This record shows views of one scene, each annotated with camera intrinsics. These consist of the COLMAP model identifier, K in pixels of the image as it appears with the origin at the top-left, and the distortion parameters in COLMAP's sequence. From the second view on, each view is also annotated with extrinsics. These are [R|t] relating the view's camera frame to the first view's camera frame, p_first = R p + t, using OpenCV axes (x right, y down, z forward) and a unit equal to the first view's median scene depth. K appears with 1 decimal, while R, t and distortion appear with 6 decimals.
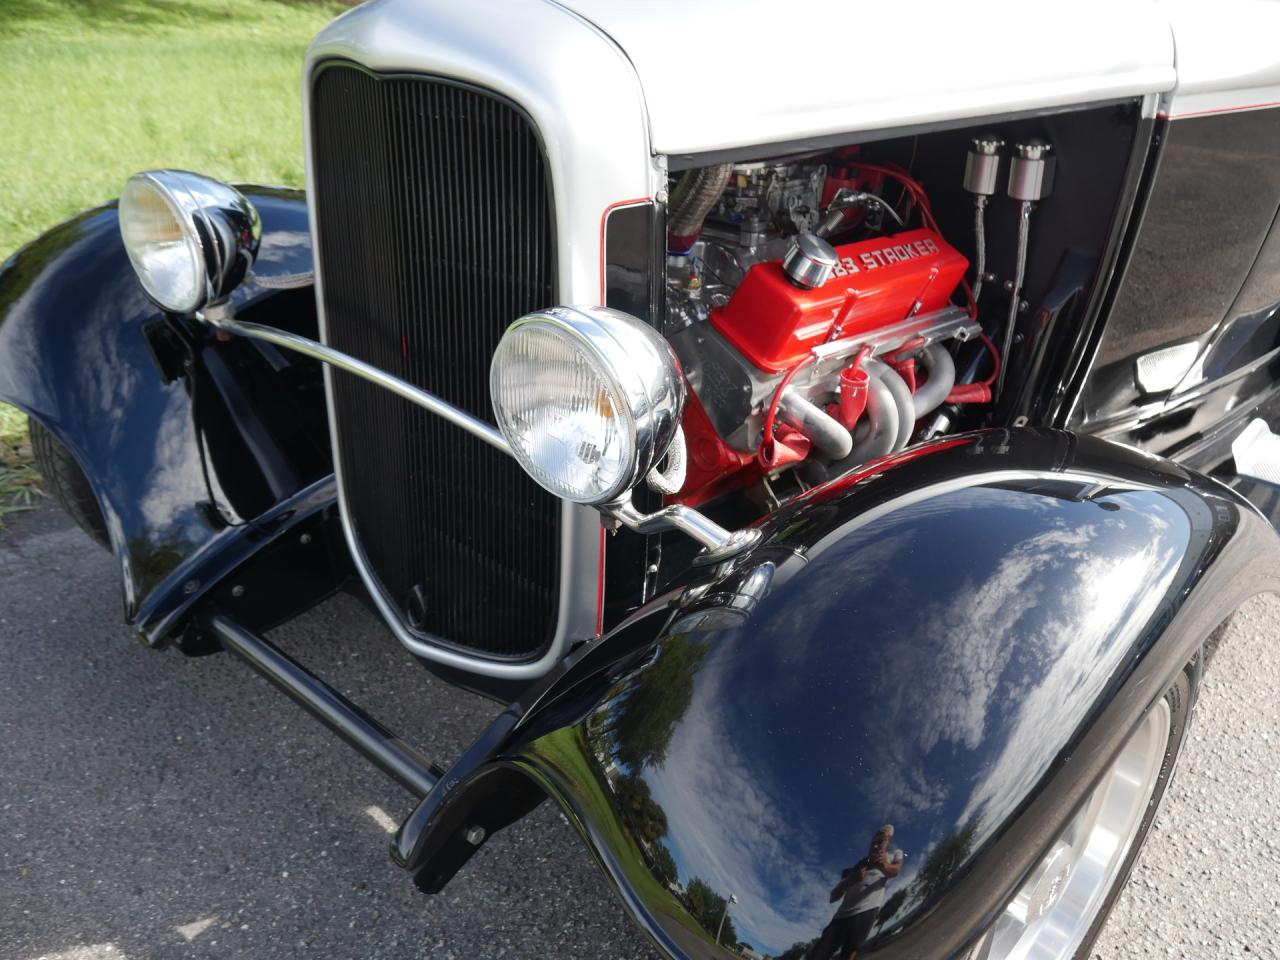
lens RADIAL K [[1088.6, 0, 642.0], [0, 1088.6, 487.3], [0, 0, 1]] dist [-0.009288, 0.001240]
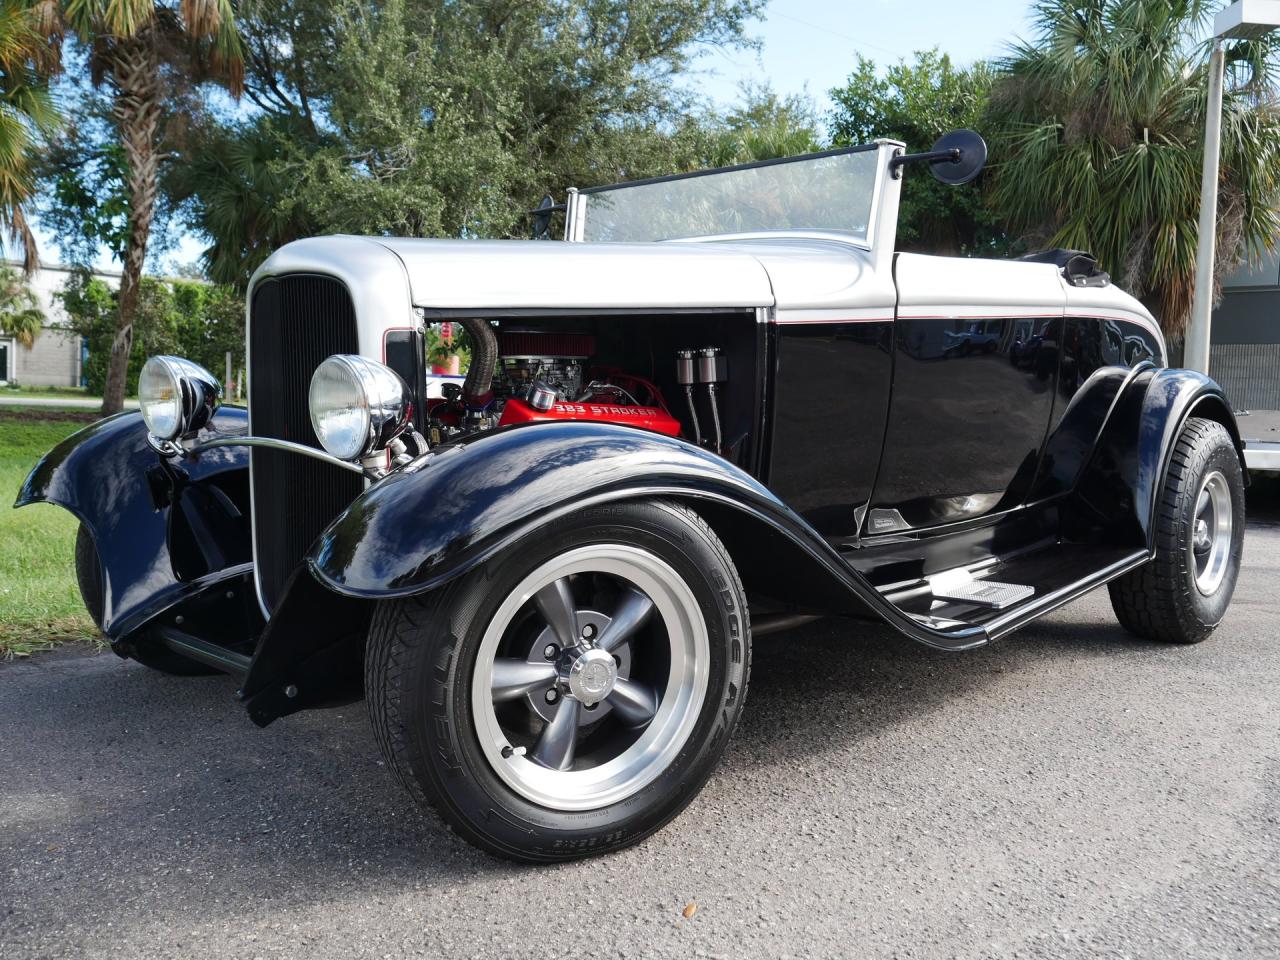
lens RADIAL K [[1088.6, 0, 642.0], [0, 1088.6, 487.3], [0, 0, 1]] dist [-0.009288, 0.001240]
pose [[0.998939, -0.028932, -0.035830, 0.338513], [0.013554, 0.928268, -0.371664, 0.504829], [0.044013, 0.370784, 0.927676, -0.447368]]
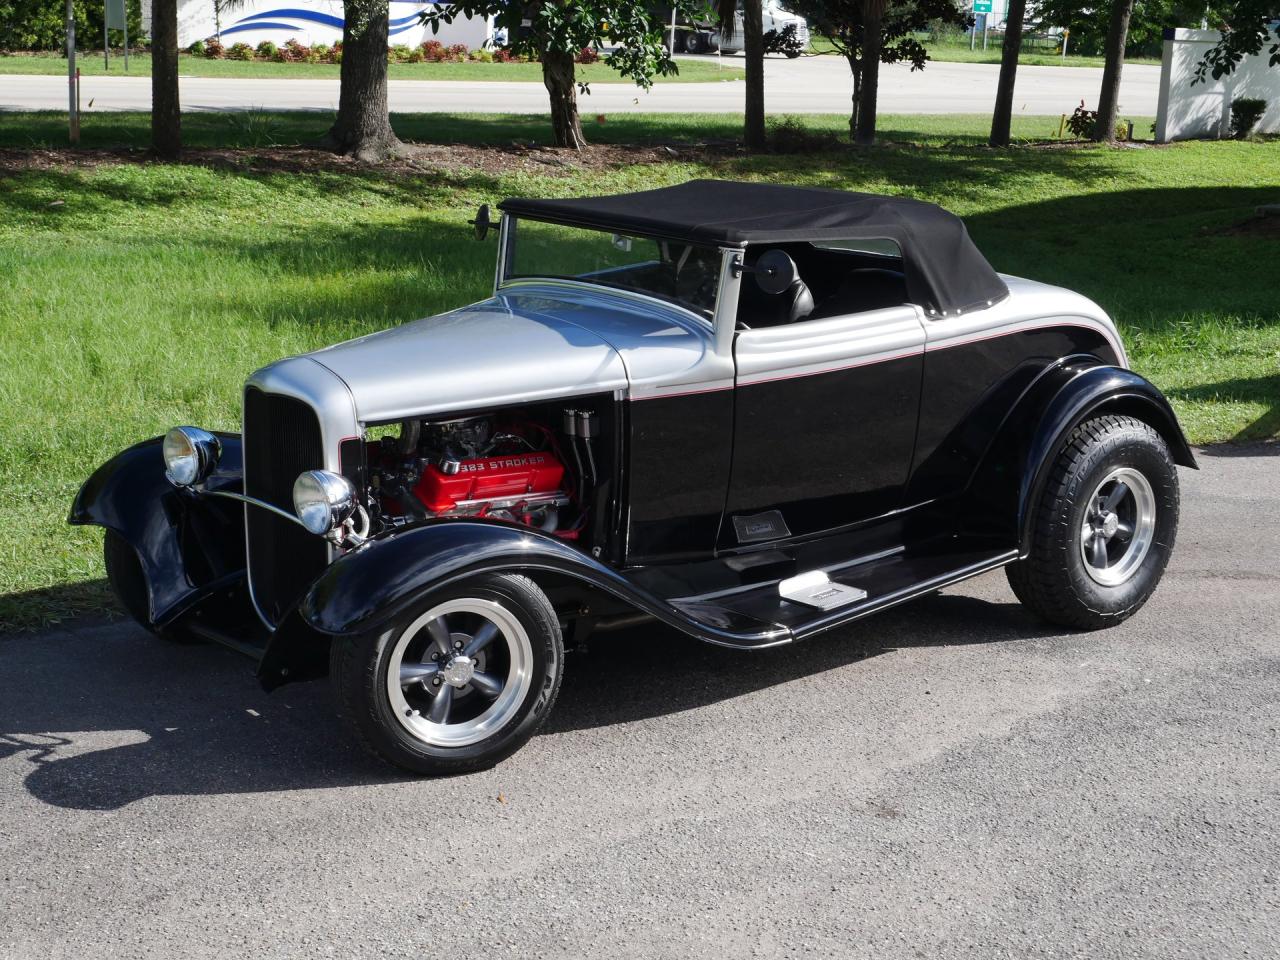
lens RADIAL K [[2184.6, 0, 641.6], [0, 2184.6, 477.8], [0, 0, 1]] dist [-0.002057, -0.000576]
pose [[0.991572, -0.001266, -0.129552, 1.086224], [-0.030368, 0.969823, -0.241913, 0.874844], [0.125949, 0.243808, 0.961610, -3.193616]]
